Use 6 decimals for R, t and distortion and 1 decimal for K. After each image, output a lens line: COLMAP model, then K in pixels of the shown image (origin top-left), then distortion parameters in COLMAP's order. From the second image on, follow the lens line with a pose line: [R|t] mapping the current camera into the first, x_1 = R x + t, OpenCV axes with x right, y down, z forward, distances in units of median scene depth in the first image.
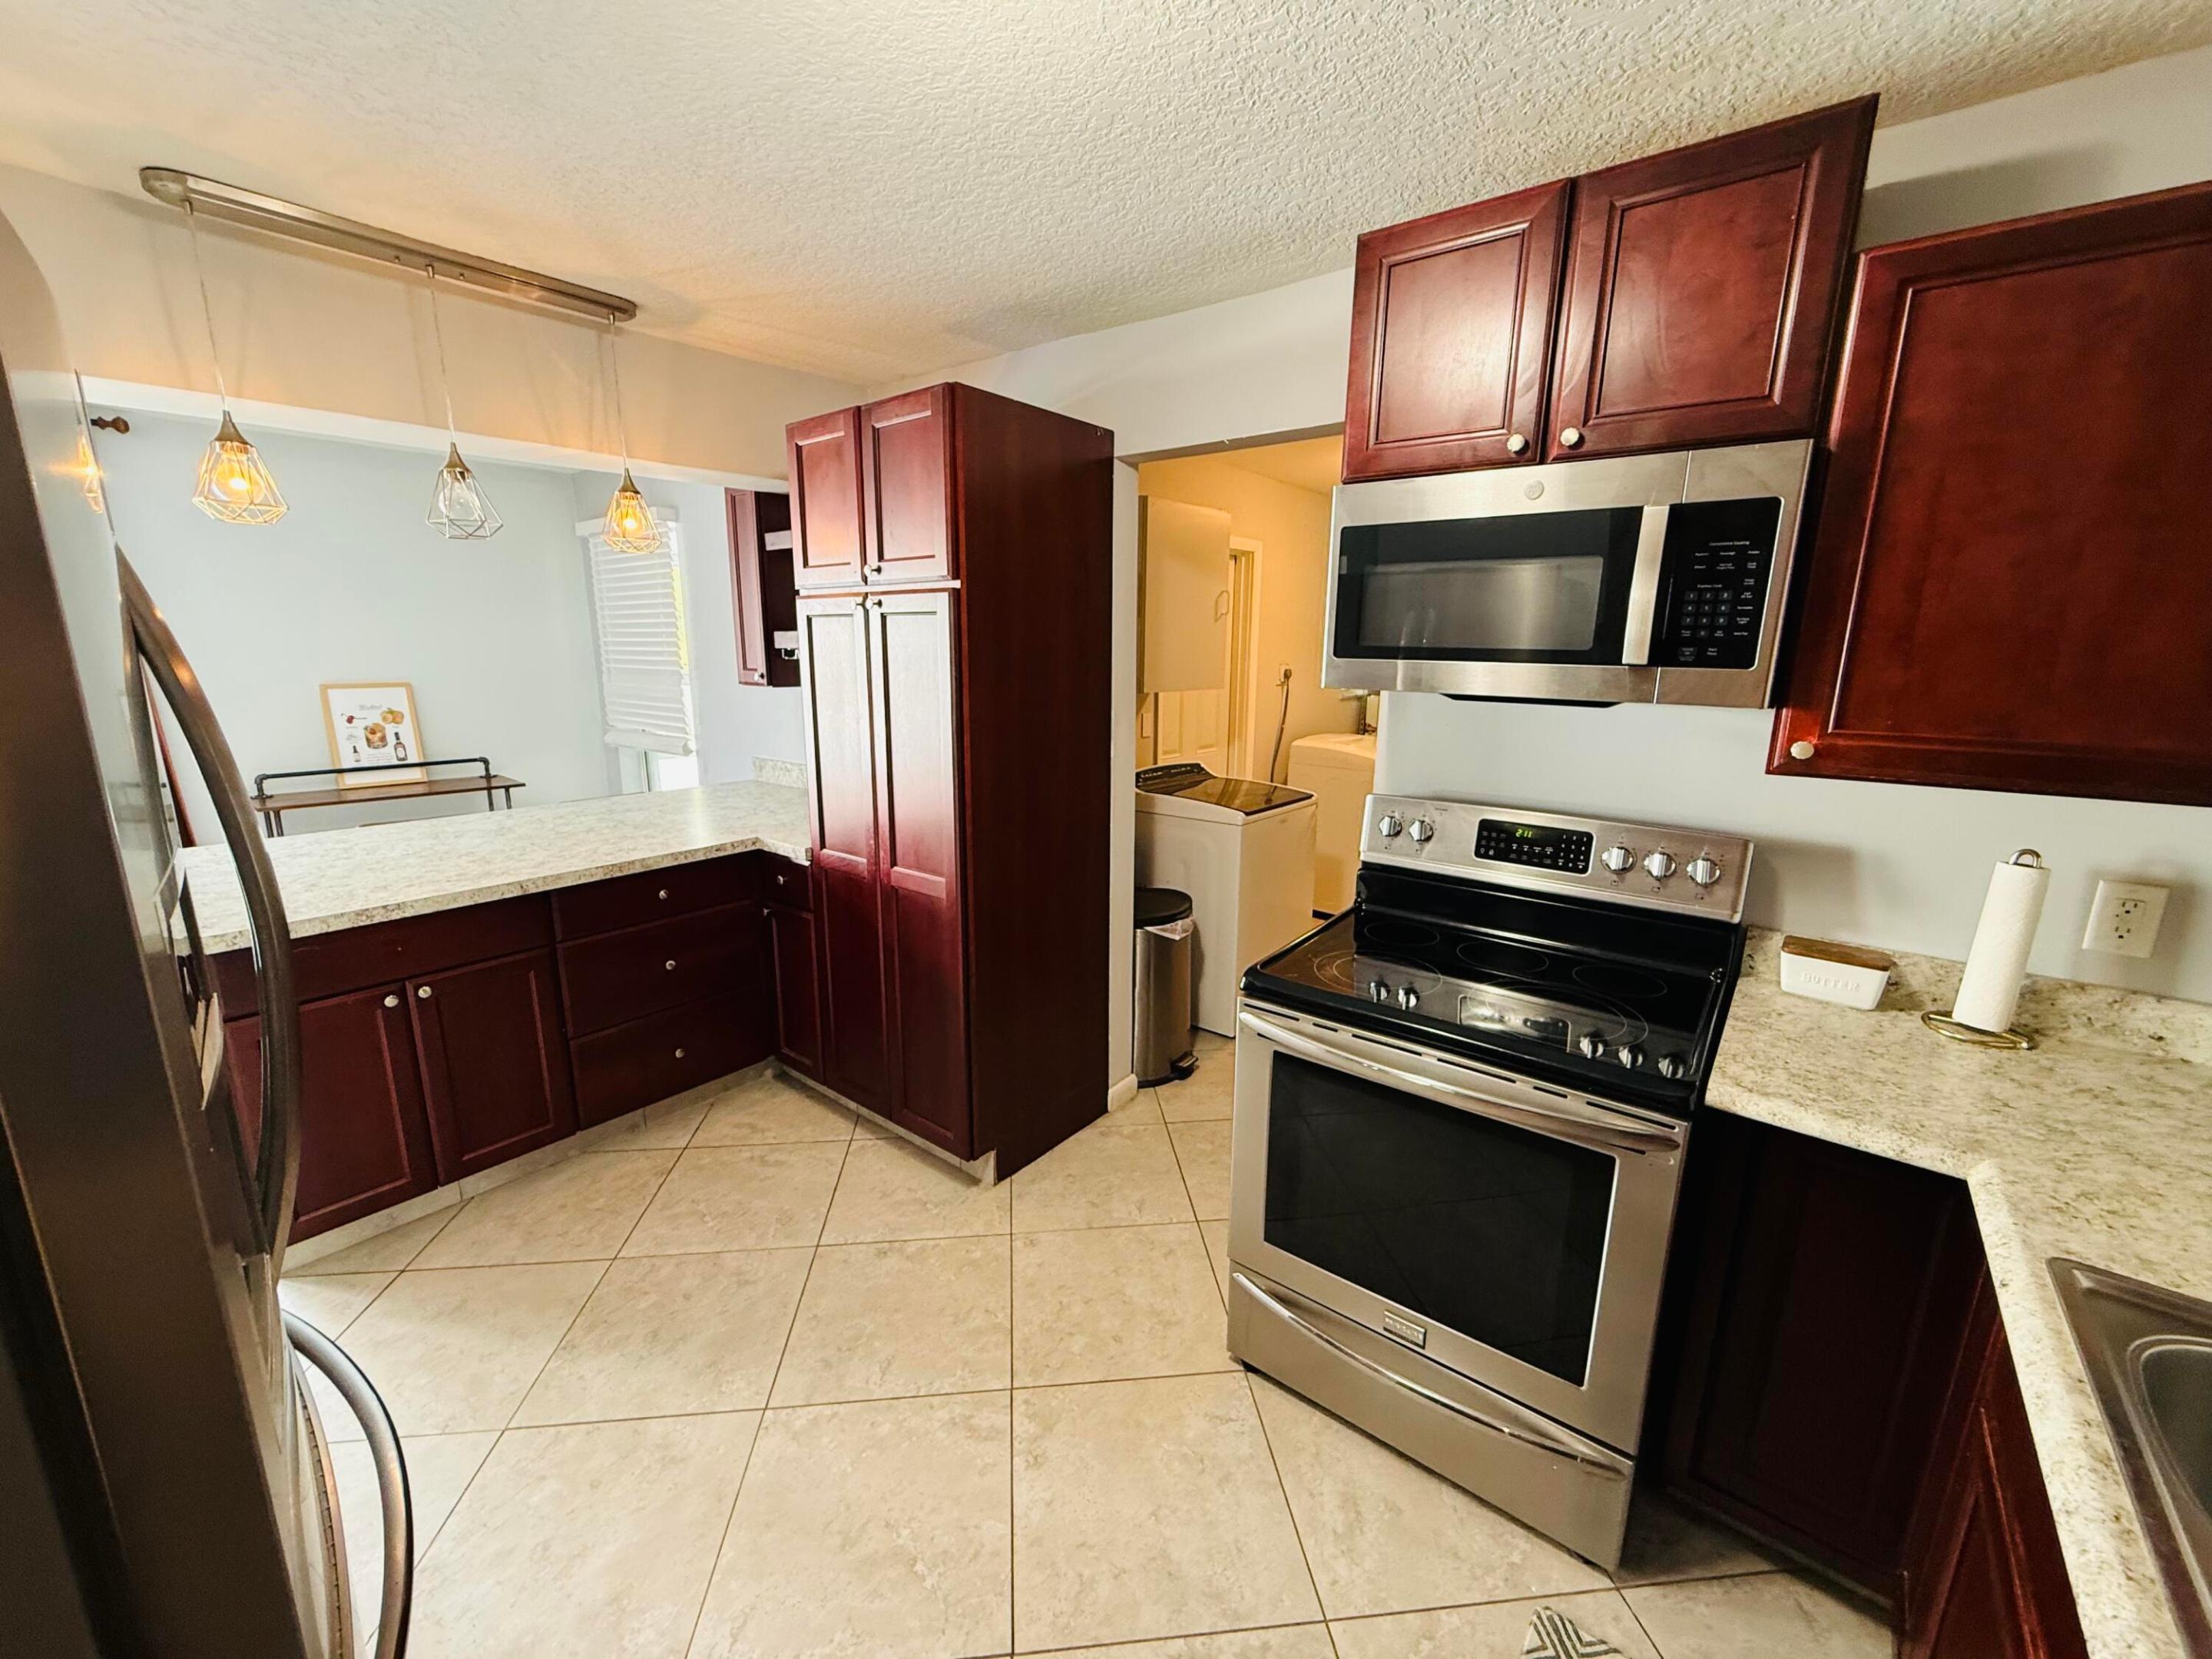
lens RADIAL K [[894.7, 0, 1100.9], [0, 894.7, 824.9], [0, 0, 1]] dist [0.000950, -0.000074]
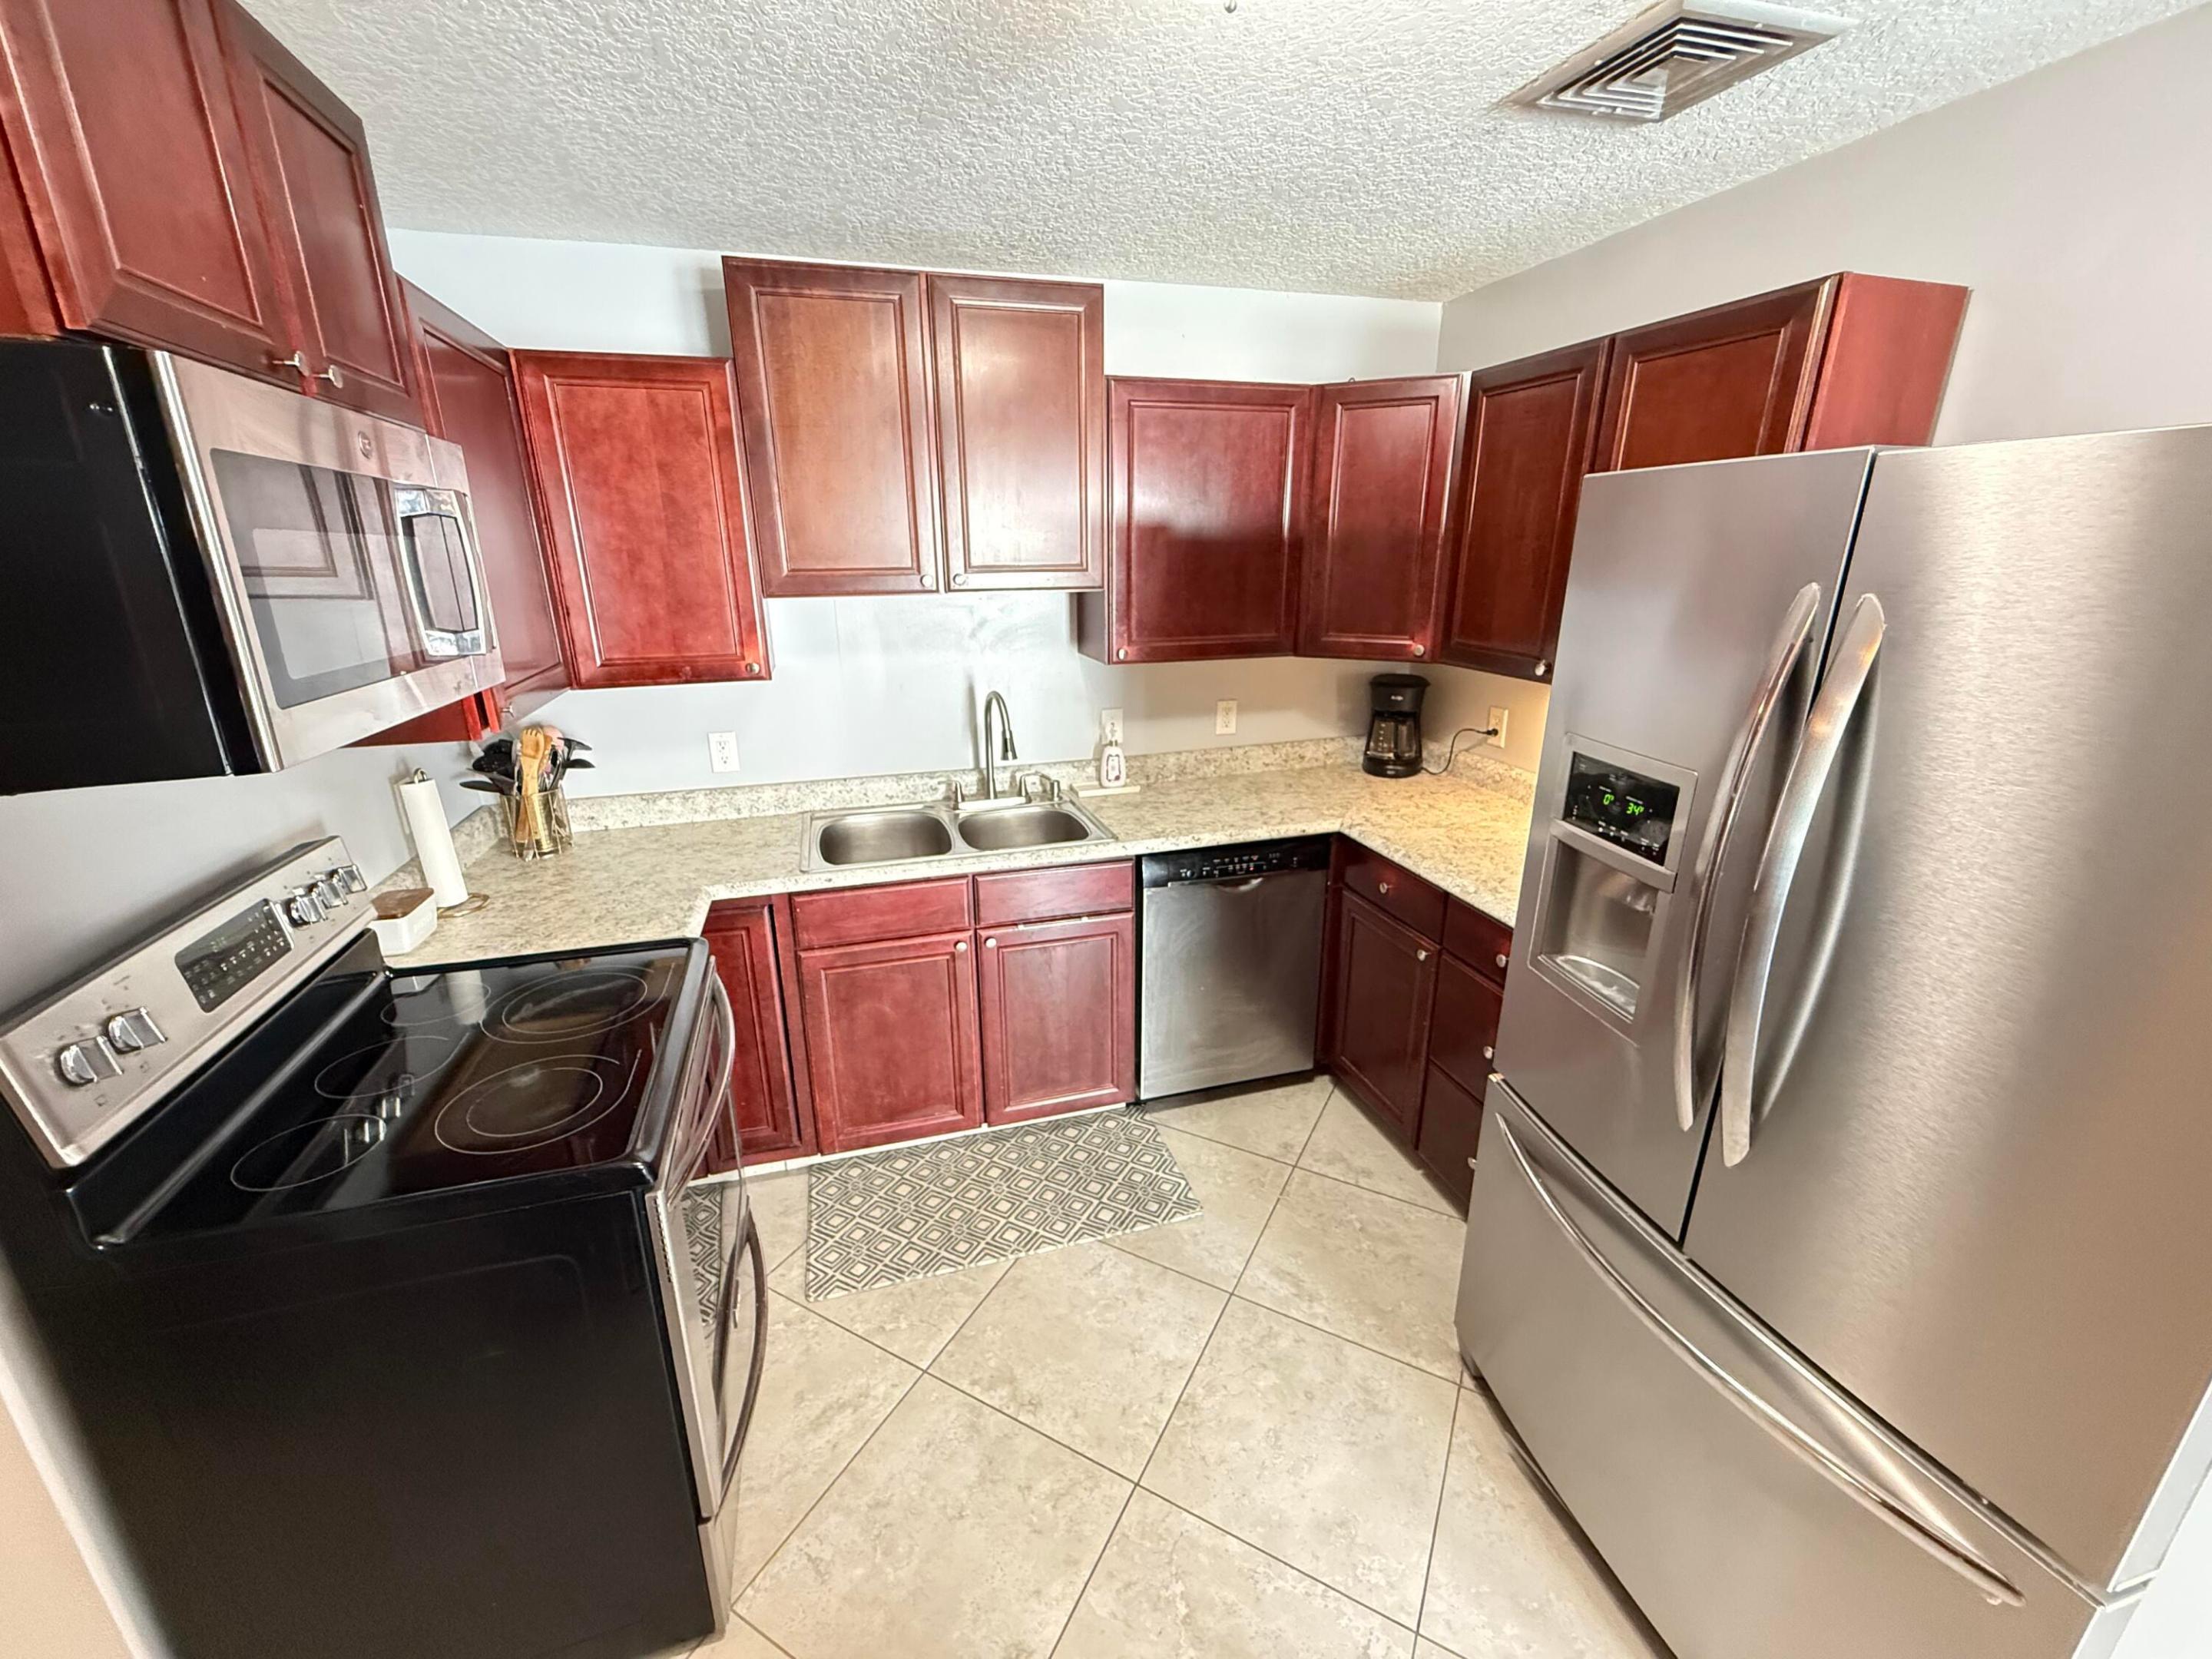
lens RADIAL K [[894.7, 0, 1101.5], [0, 894.7, 830.0], [0, 0, 1]] dist [0.000950, -0.000074]
pose [[-0.823595, -0.170535, 0.540934, -0.513756], [0.126921, 0.874128, 0.468820, -0.372663], [-0.552796, 0.454773, -0.698282, 1.350669]]
